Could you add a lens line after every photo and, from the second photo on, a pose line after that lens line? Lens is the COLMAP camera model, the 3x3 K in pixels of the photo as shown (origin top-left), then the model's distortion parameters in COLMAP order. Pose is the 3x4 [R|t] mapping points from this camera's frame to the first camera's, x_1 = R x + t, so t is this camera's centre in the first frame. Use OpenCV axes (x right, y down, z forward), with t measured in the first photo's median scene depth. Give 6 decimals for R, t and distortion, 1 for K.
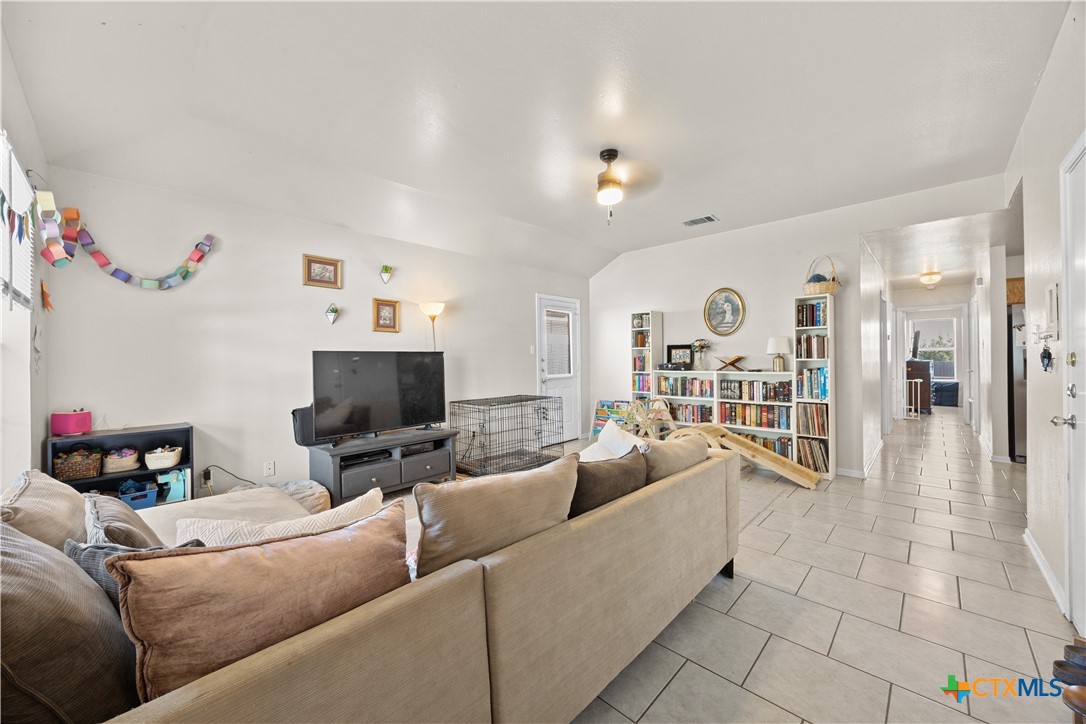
lens RADIAL K [[408.8, 0, 540.1], [0, 408.8, 356.2], [0, 0, 1]] dist [-0.006687, 0.001089]
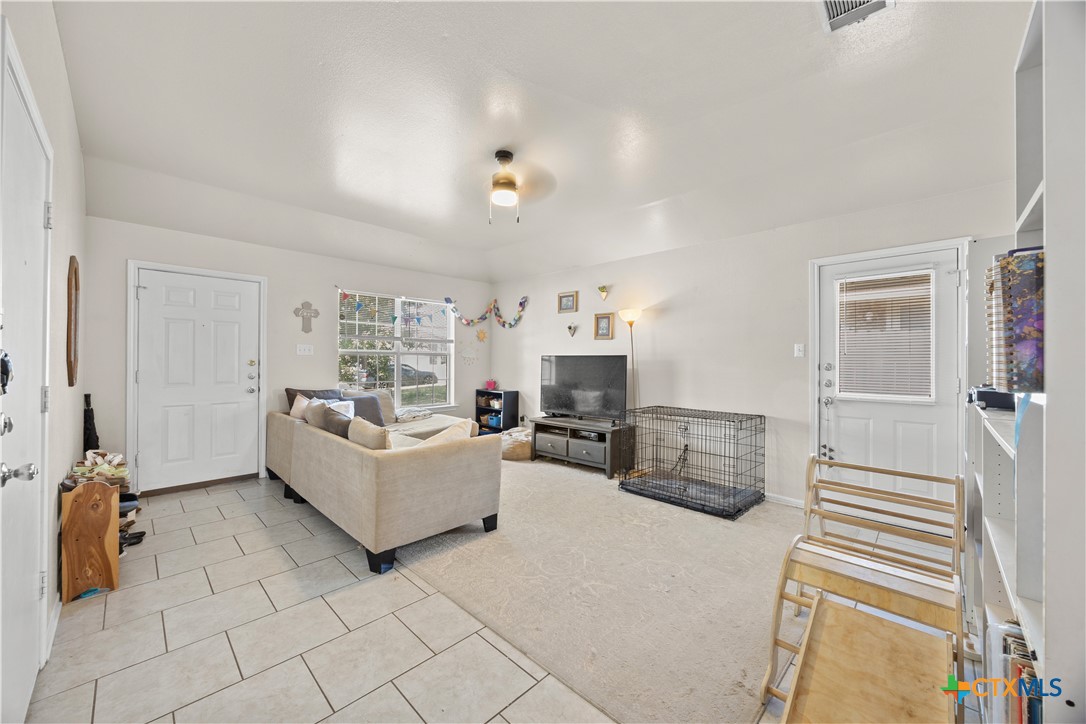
lens RADIAL K [[408.8, 0, 542.3], [0, 408.8, 360.5], [0, 0, 1]] dist [-0.006687, 0.001089]
pose [[-0.006528, 0.014127, -0.999879, 0.878004], [0.002585, 0.999897, 0.014111, -0.014130], [0.999975, -0.002492, -0.006564, 0.834241]]
